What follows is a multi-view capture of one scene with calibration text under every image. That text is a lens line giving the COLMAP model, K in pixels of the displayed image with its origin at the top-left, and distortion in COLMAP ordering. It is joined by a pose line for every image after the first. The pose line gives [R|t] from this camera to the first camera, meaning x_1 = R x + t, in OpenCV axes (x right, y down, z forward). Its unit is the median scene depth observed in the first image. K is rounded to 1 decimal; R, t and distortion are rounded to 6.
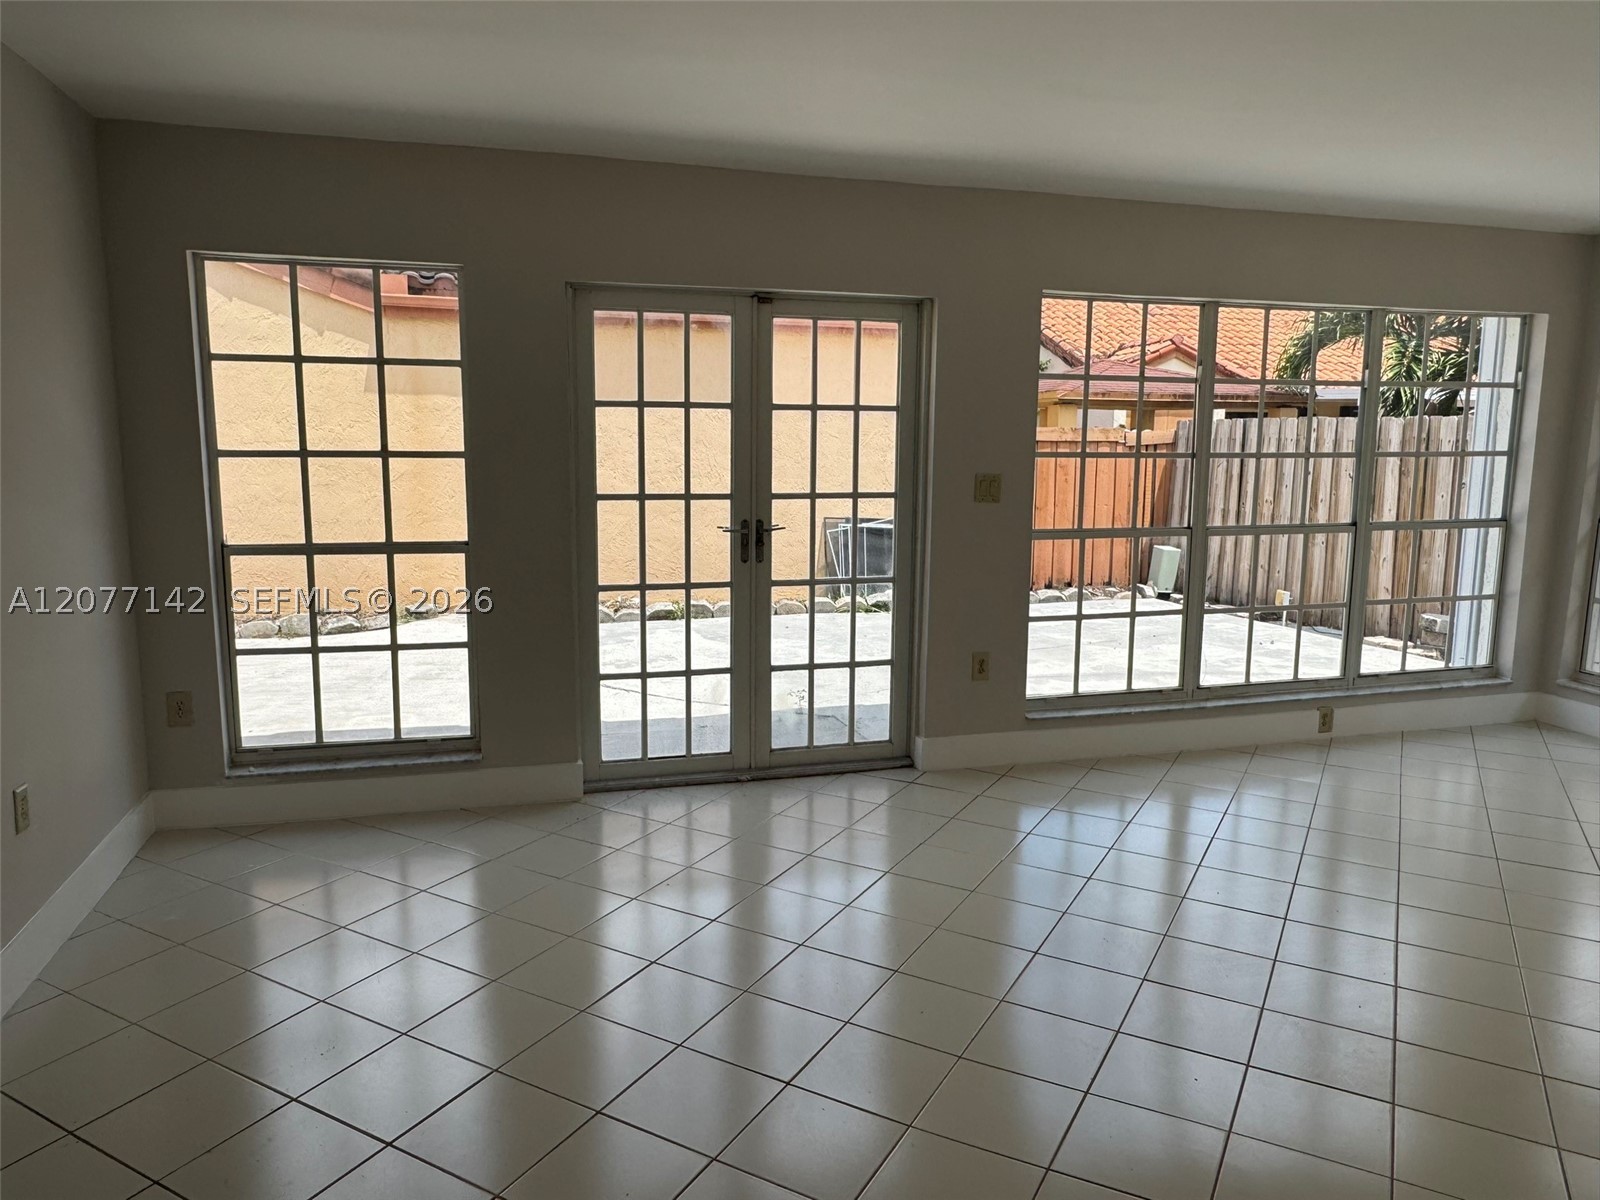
lens RADIAL K [[1115.1, 0, 778.7], [0, 1115.1, 600.2], [0, 0, 1]] dist [0.006058, -0.003506]
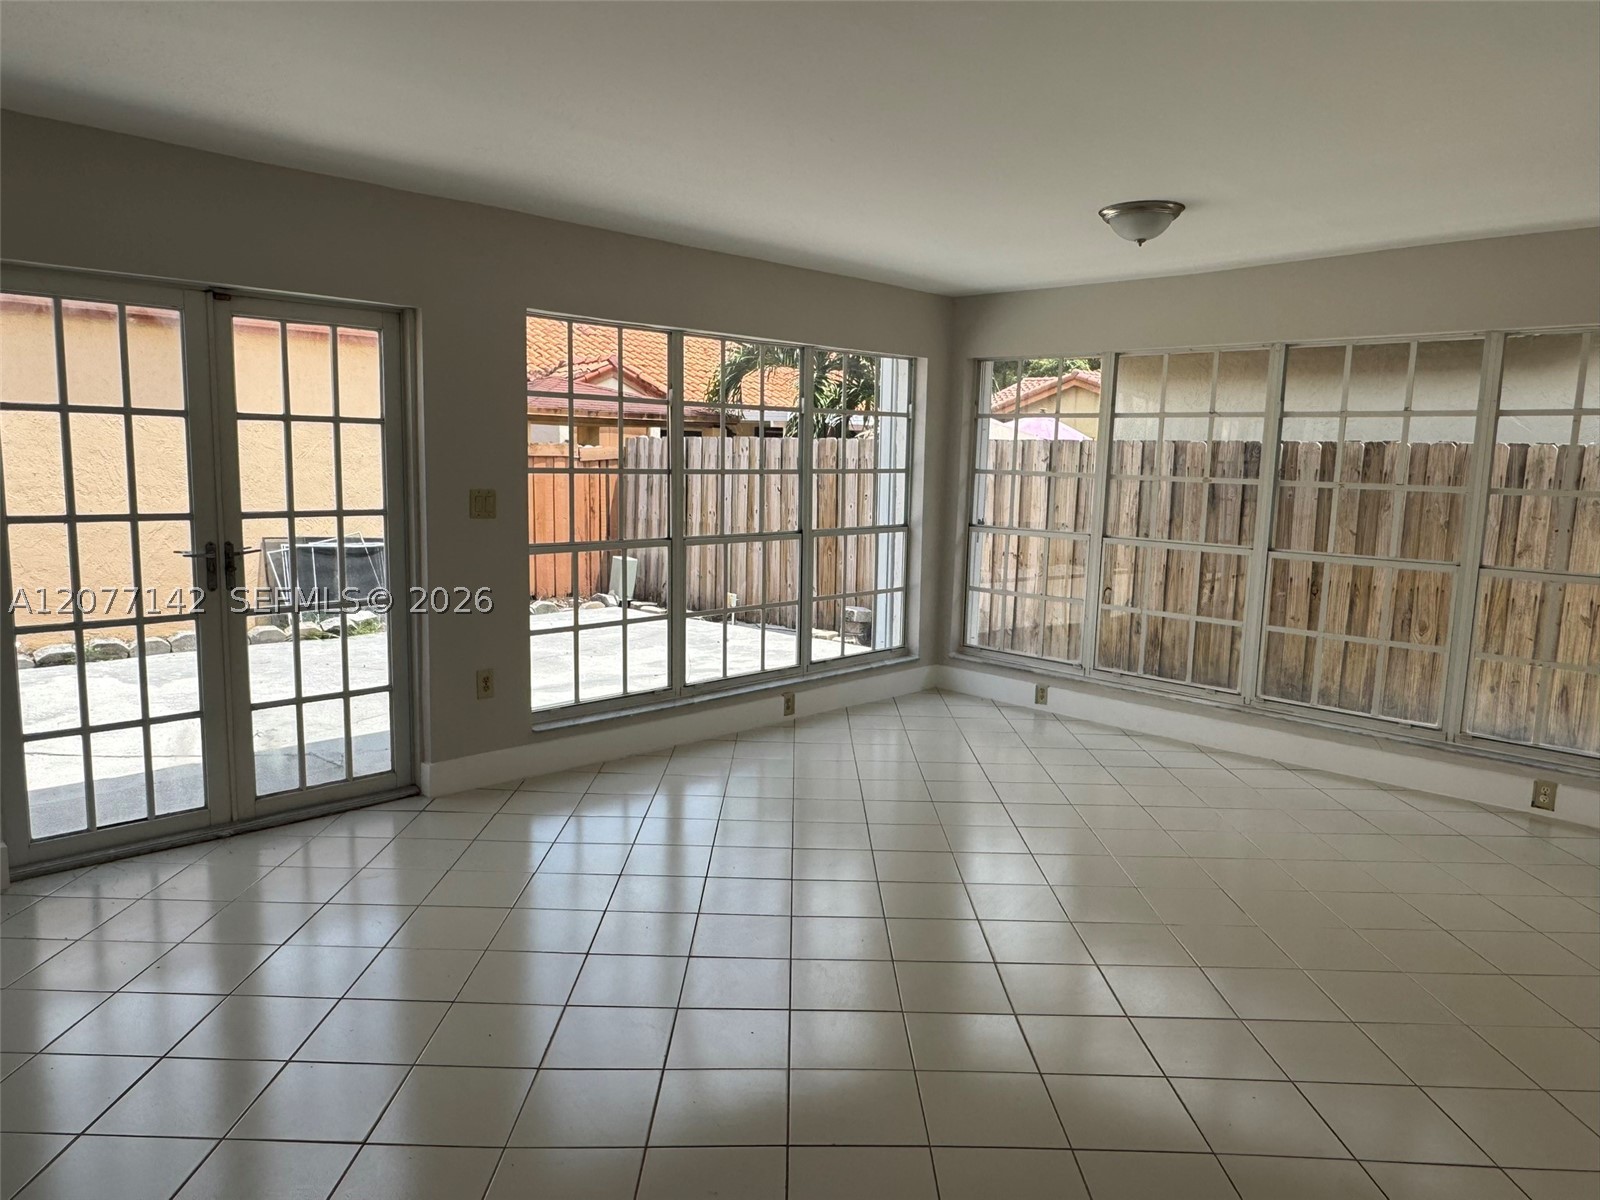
lens RADIAL K [[1115.1, 0, 805.0], [0, 1115.1, 605.4], [0, 0, 1]] dist [0.006058, -0.003506]
pose [[0.871014, -0.055571, 0.488104, -0.050135], [0.059619, 0.998195, 0.007257, -0.000455], [-0.487626, 0.022780, 0.872755, -0.003078]]
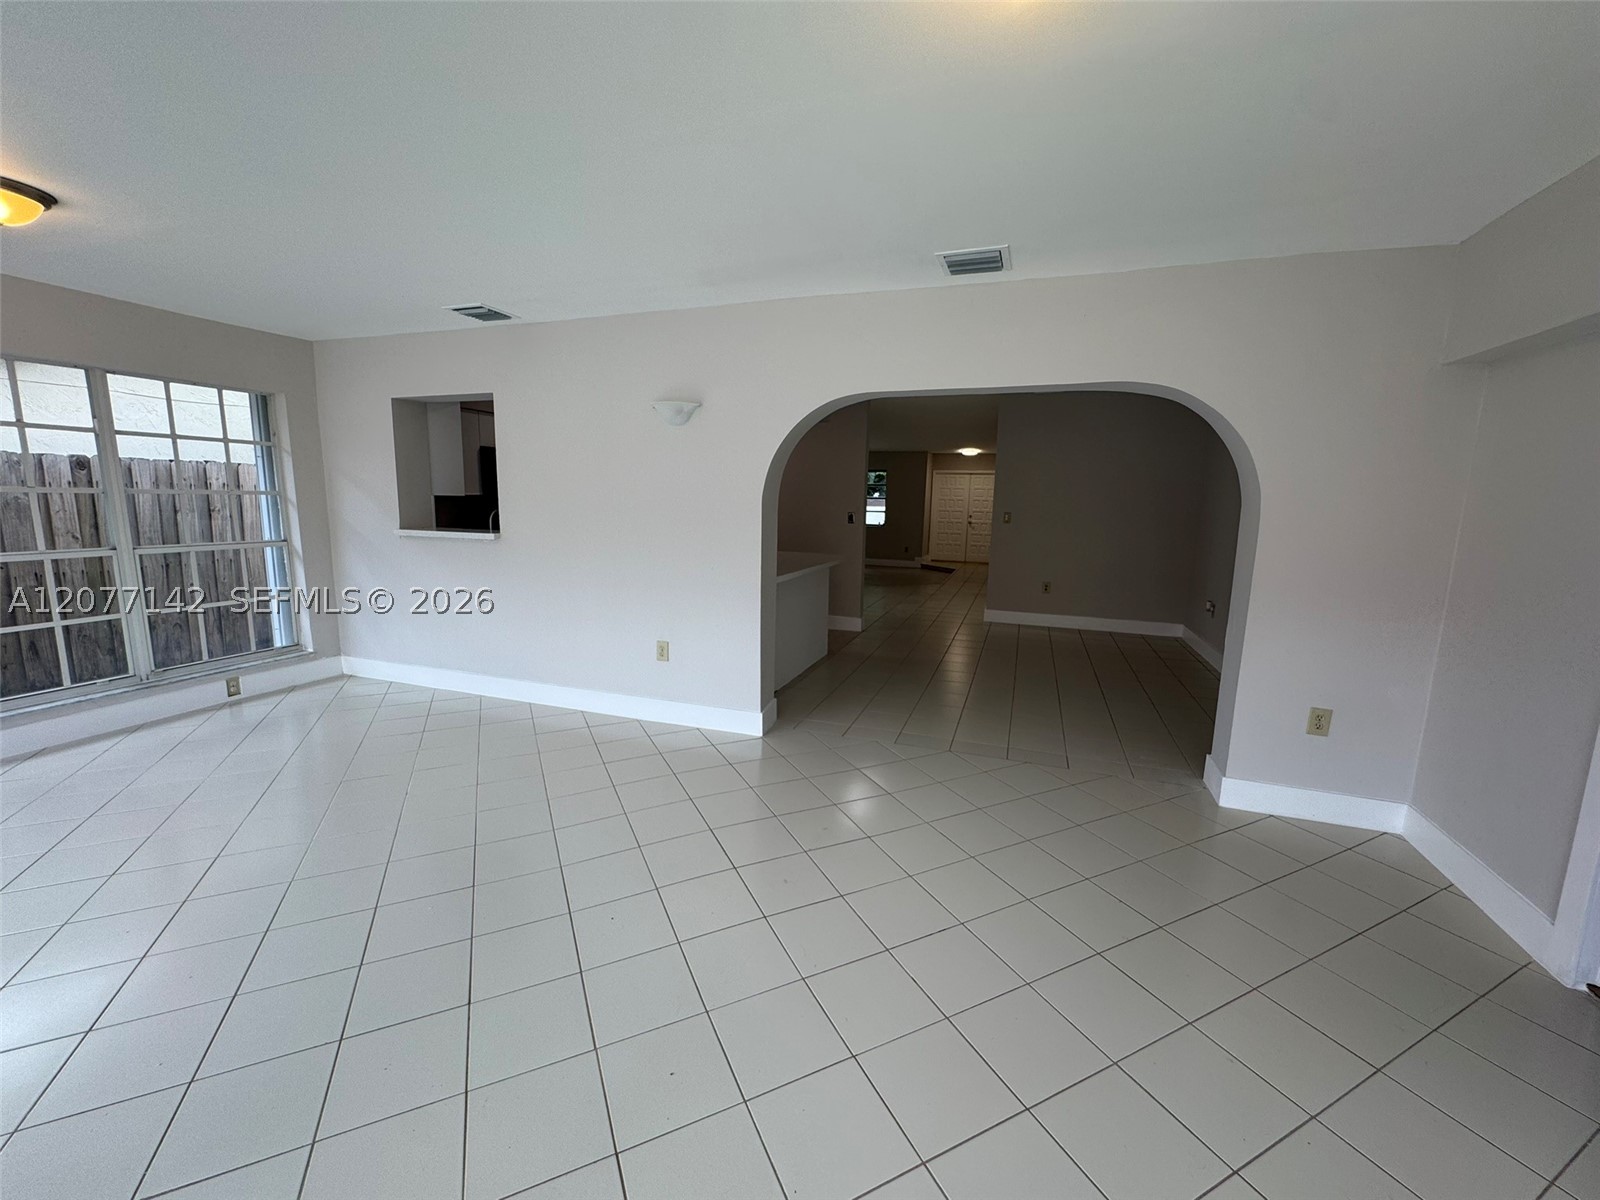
lens RADIAL K [[642.2, 0, 798.1], [0, 642.2, 601.0], [0, 0, 1]] dist [0.002178, -0.001926]
pose [[-0.820765, -0.119566, 0.558613, -0.129151], [0.054951, 0.956792, 0.285532, -0.110481], [-0.568616, 0.265051, -0.778732, 0.761290]]
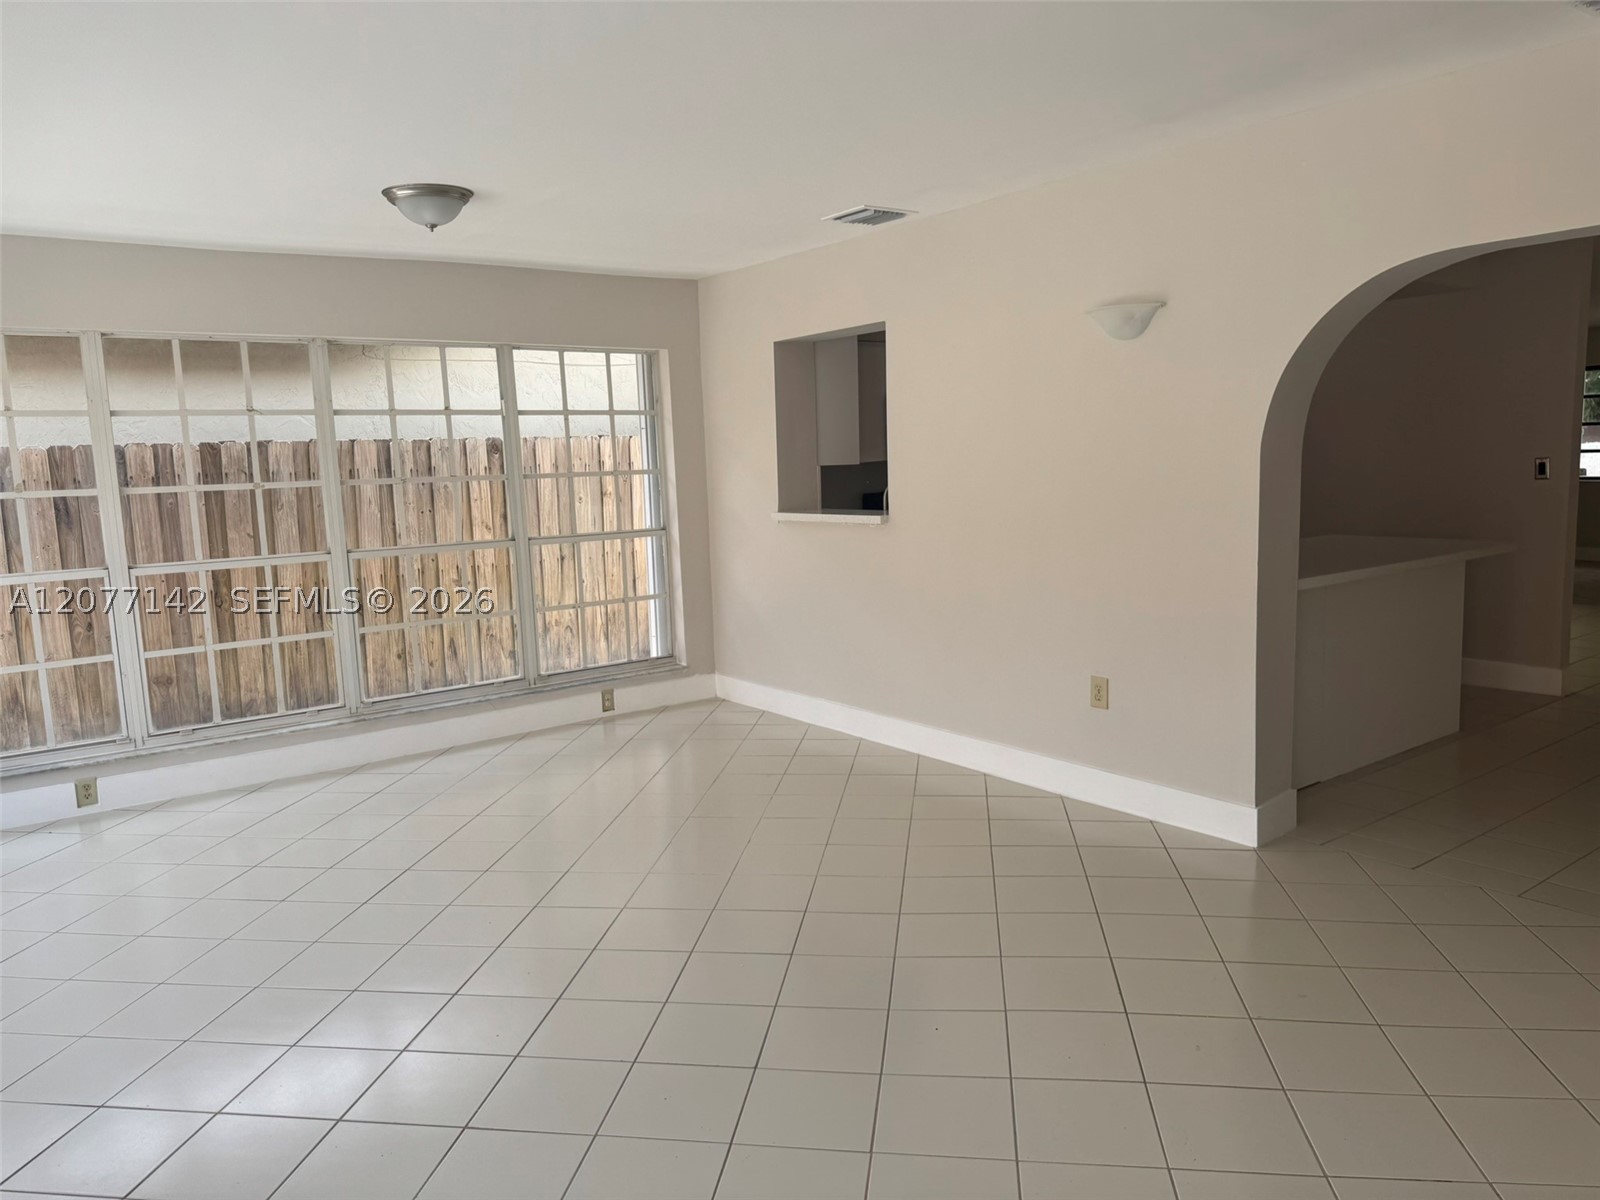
lens RADIAL K [[1113.9, 0, 807.7], [0, 1113.9, 616.6], [0, 0, 1]] dist [0.038382, -0.058803]
pose [[-0.375486, -0.135640, 0.916849, -0.283805], [0.168877, 0.962660, 0.211579, -0.119766], [-0.911313, 0.234279, -0.338560, 0.751582]]
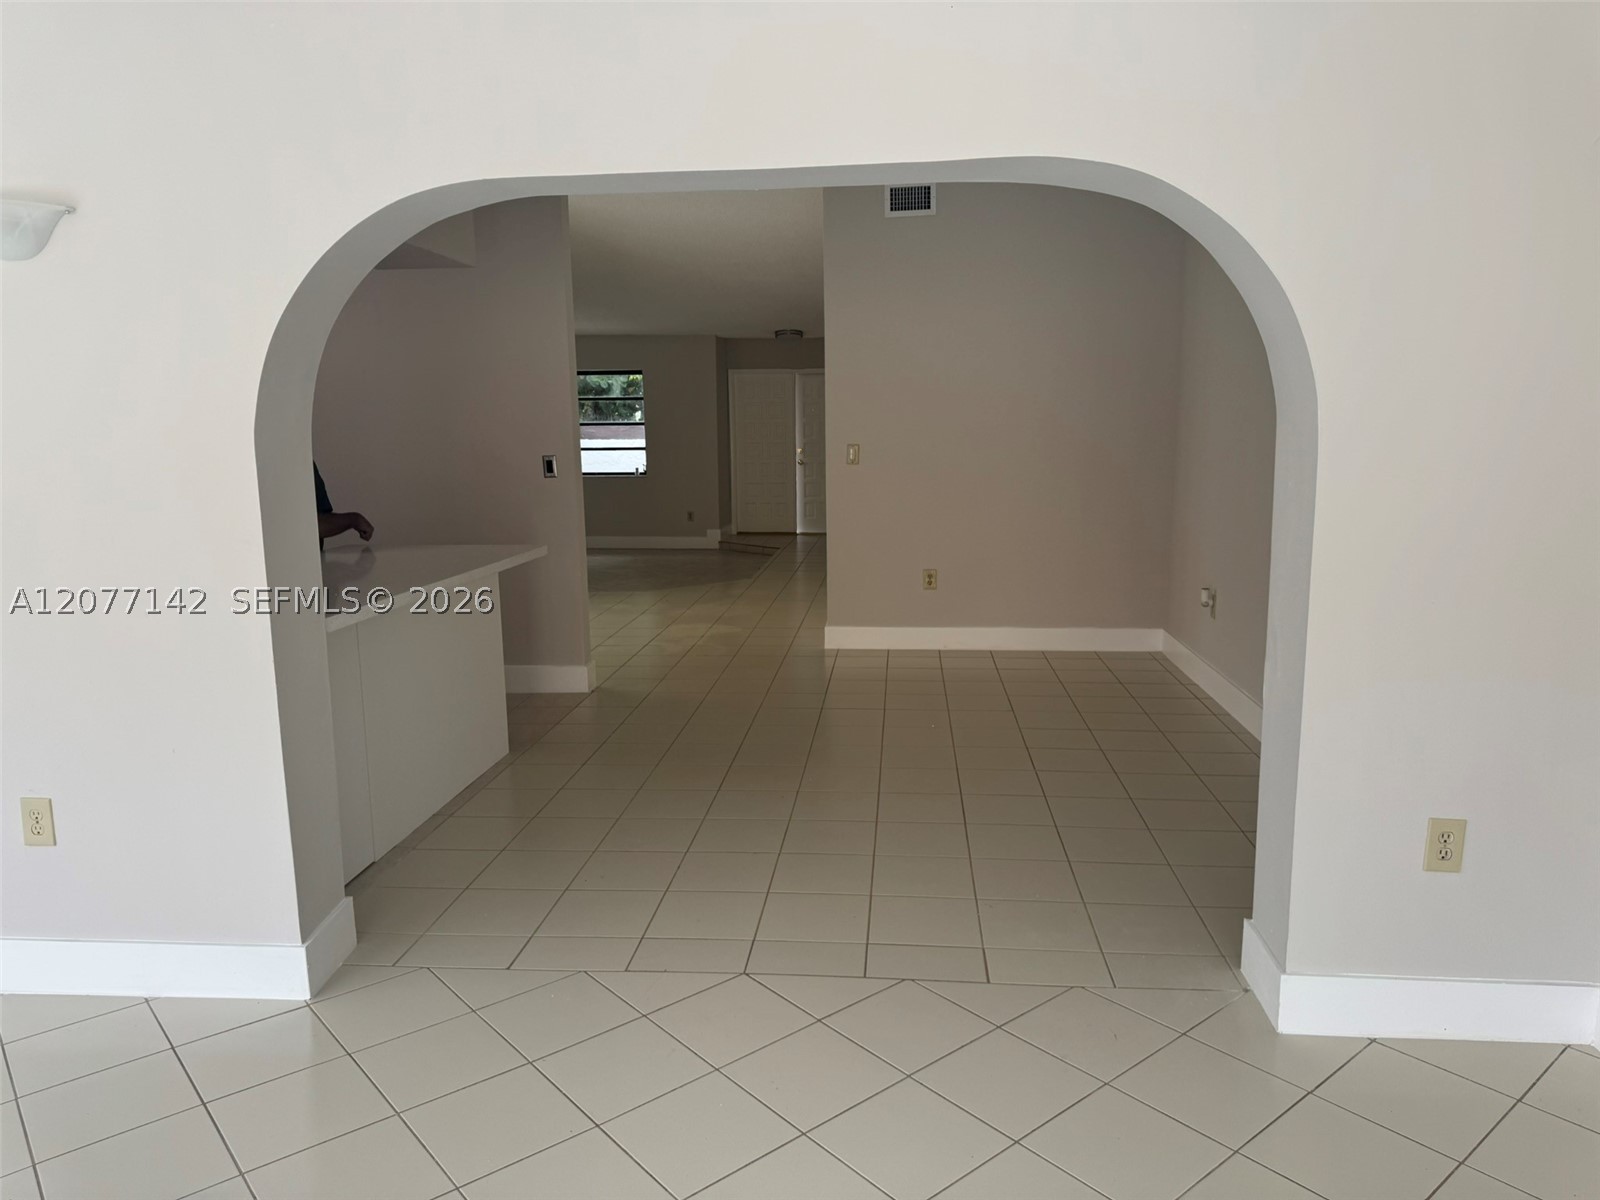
lens RADIAL K [[1113.9, 0, 792.0], [0, 1113.9, 588.9], [0, 0, 1]] dist [0.038382, -0.058803]
pose [[-0.933604, -0.052327, 0.354465, -0.099381], [0.055830, 0.955951, 0.288167, -0.084890], [-0.353930, 0.288824, -0.889558, 0.573768]]
